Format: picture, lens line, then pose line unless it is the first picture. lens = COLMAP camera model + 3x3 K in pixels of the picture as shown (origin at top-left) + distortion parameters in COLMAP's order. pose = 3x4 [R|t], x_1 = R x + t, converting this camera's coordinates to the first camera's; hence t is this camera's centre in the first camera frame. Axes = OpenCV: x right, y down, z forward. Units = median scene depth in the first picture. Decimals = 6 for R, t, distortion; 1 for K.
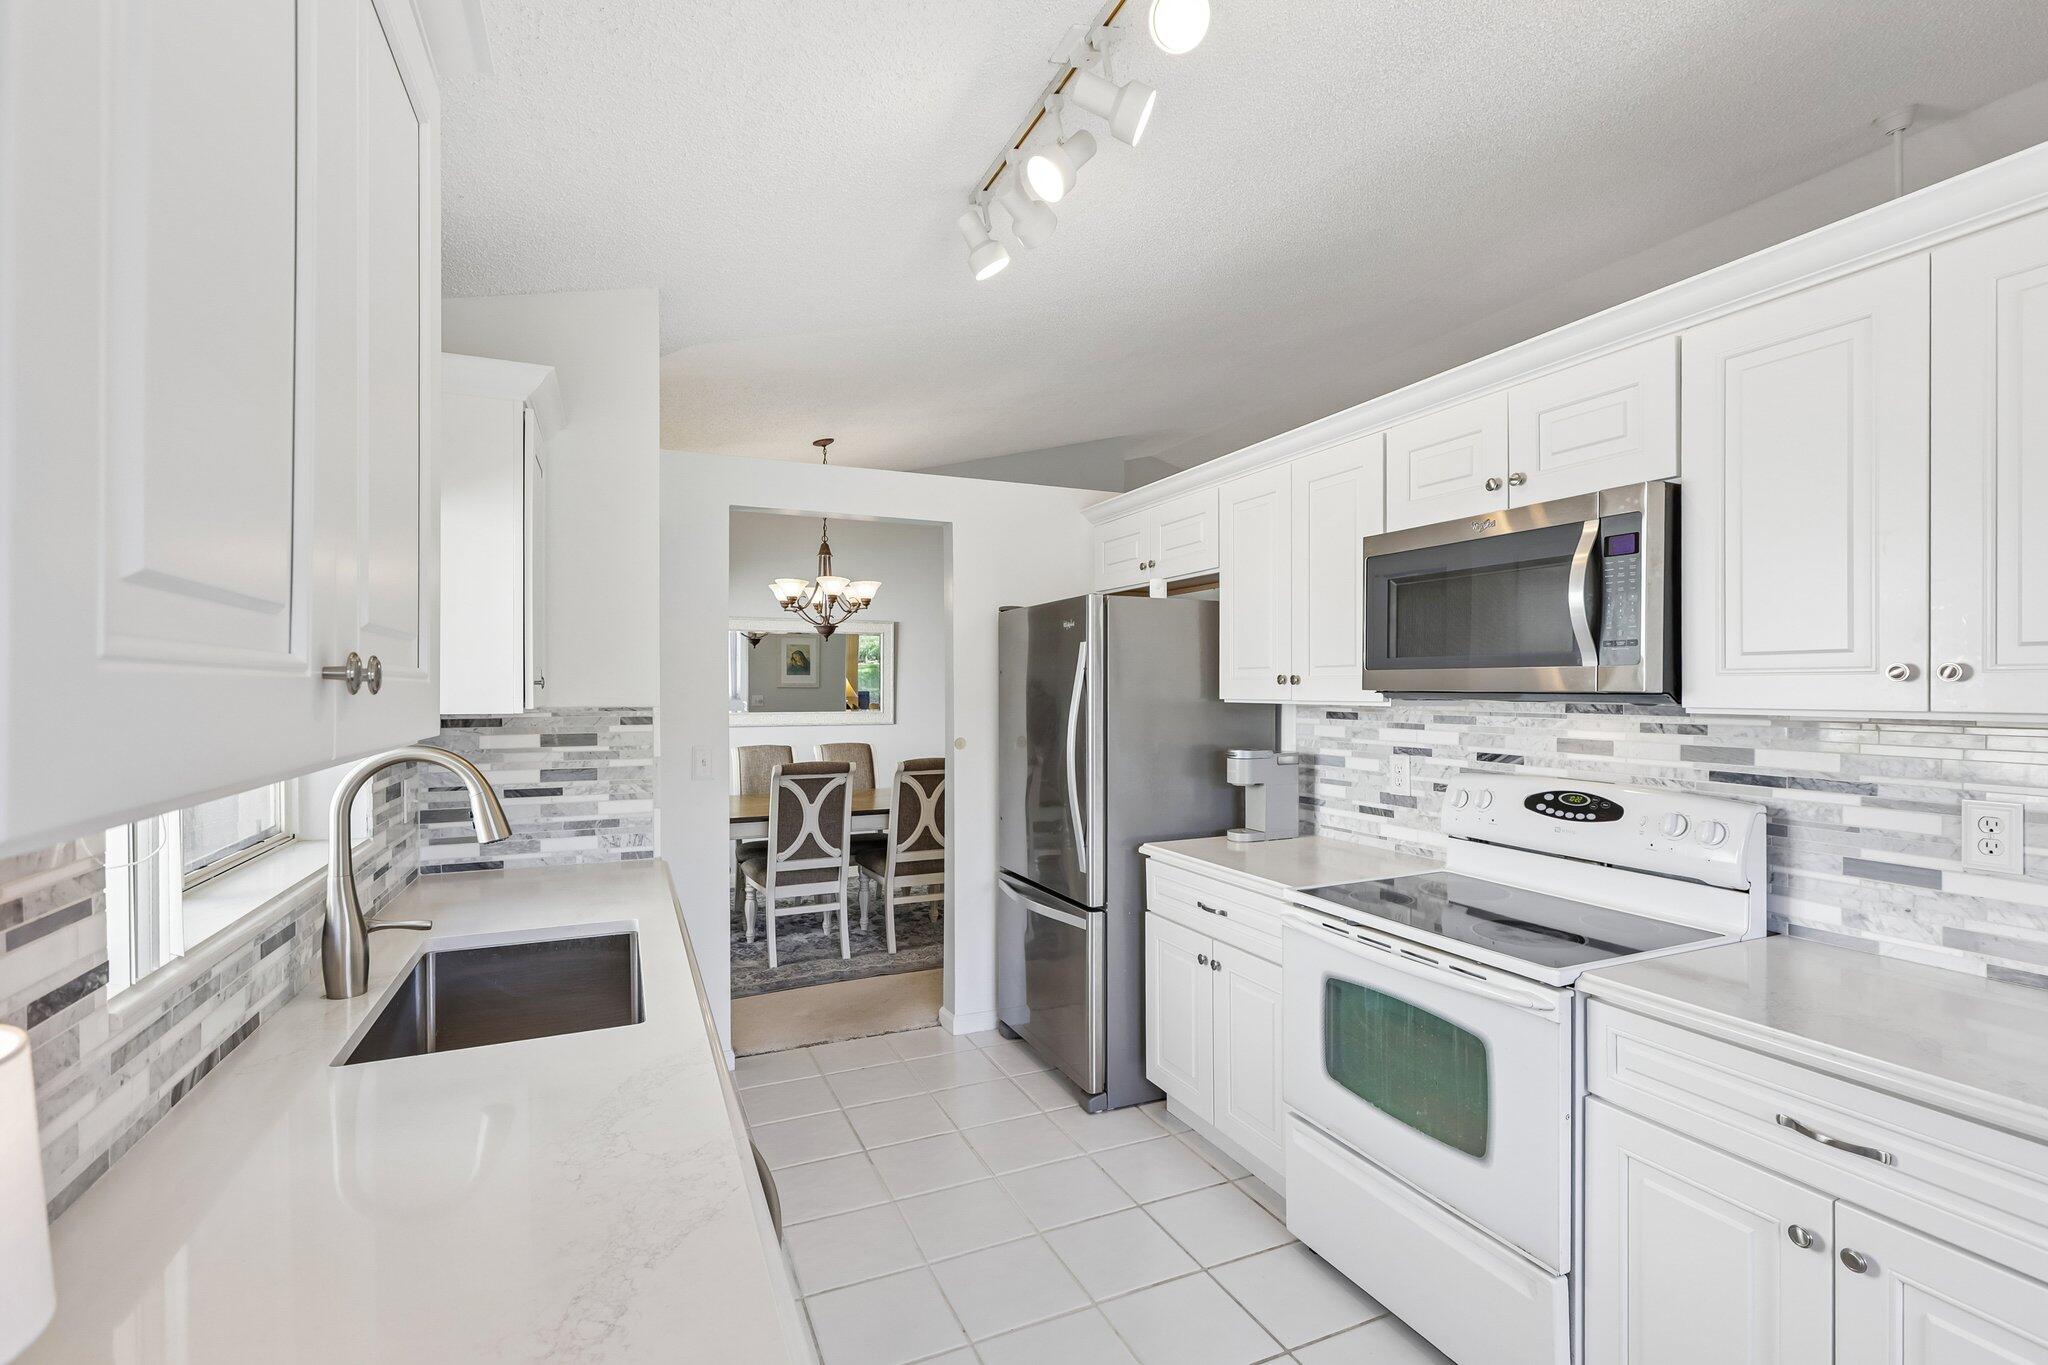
lens RADIAL K [[918.9, 0, 1042.7], [0, 918.9, 694.7], [0, 0, 1]] dist [-0.005472, 0.002777]
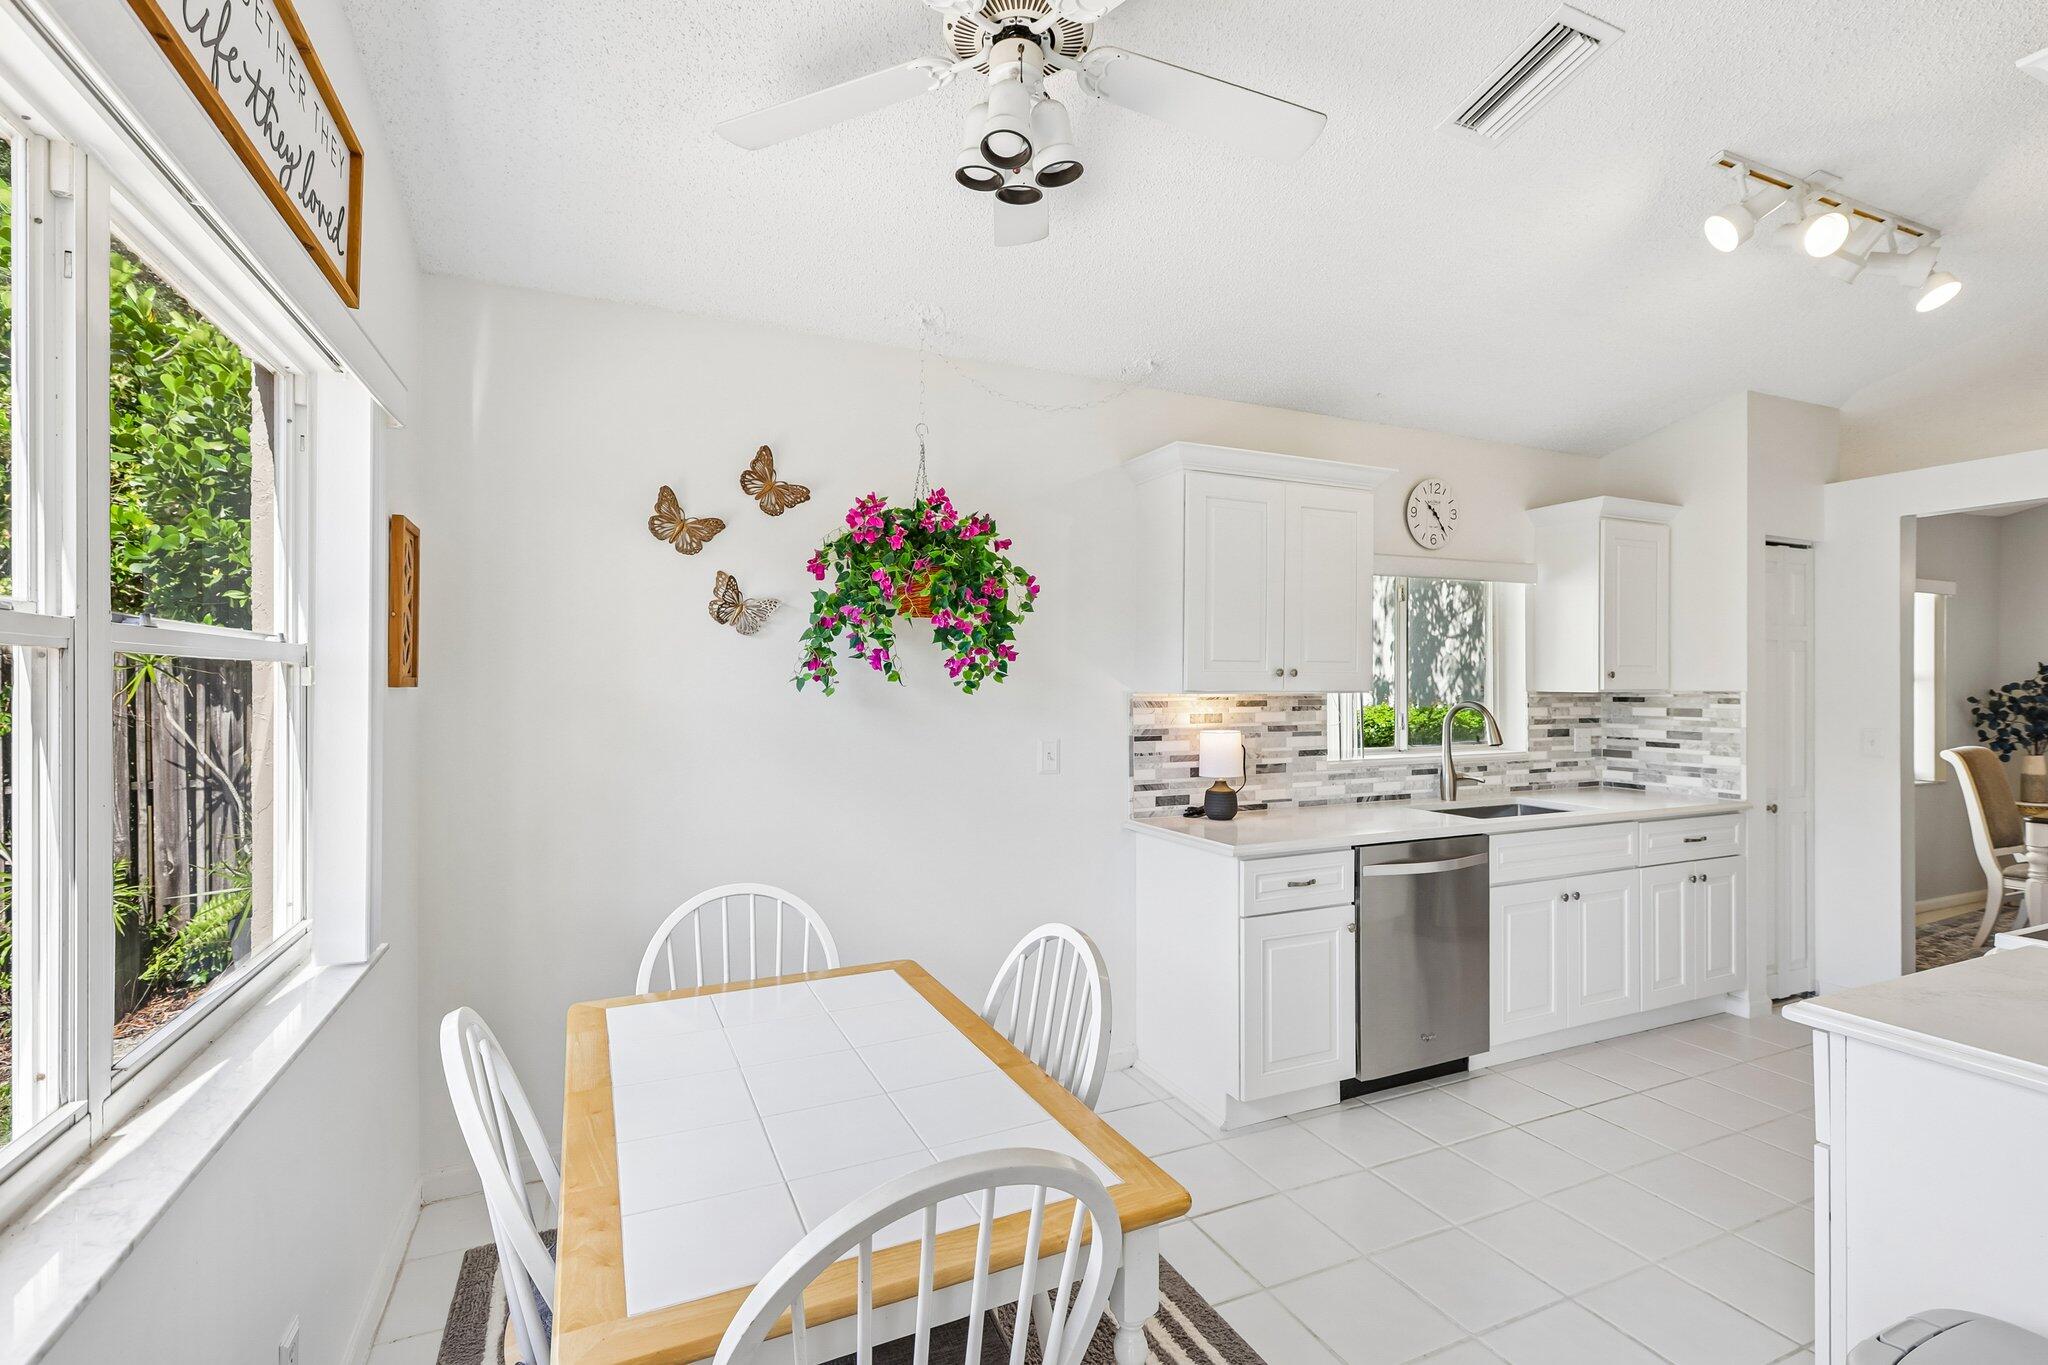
lens RADIAL K [[918.9, 0, 1026.9], [0, 918.9, 680.5], [0, 0, 1]] dist [-0.005472, 0.002777]
pose [[-0.003362, -0.003168, -0.999989, 0.980259], [-0.009013, 0.999954, -0.003138, 0.010645], [0.999954, 0.009002, -0.003391, -0.081162]]
